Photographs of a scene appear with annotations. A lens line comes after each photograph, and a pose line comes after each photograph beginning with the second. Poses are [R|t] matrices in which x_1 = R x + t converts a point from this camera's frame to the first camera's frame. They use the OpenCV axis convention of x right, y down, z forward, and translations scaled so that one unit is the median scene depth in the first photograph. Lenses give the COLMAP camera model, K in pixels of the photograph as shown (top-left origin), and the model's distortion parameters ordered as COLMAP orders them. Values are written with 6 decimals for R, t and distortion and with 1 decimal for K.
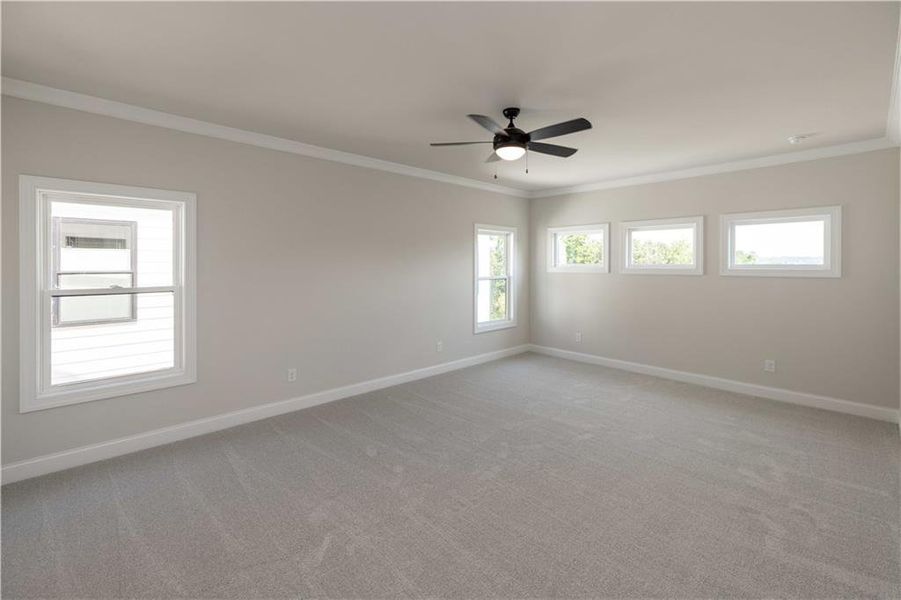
lens RADIAL K [[397.9, 0, 449.6], [0, 397.9, 259.4], [0, 0, 1]] dist [0.001389, 0.000450]
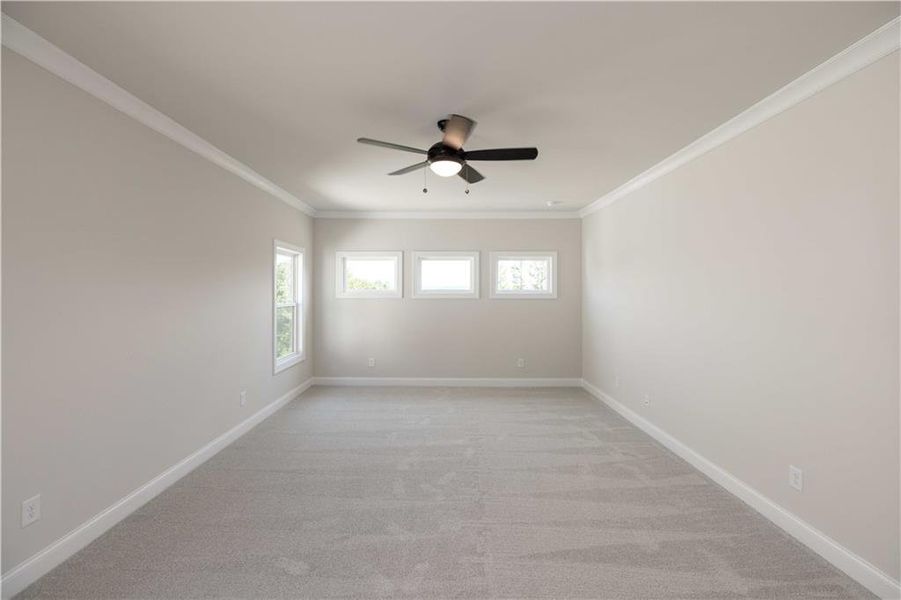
lens RADIAL K [[385.4, 0, 450.6], [0, 385.4, 285.6], [0, 0, 1]] dist [0.001577, 0.000214]
pose [[0.690781, 0.009980, 0.722995, -0.263004], [-0.008808, 0.999947, -0.005387, 0.005856], [-0.723010, -0.002647, 0.690832, 0.195617]]
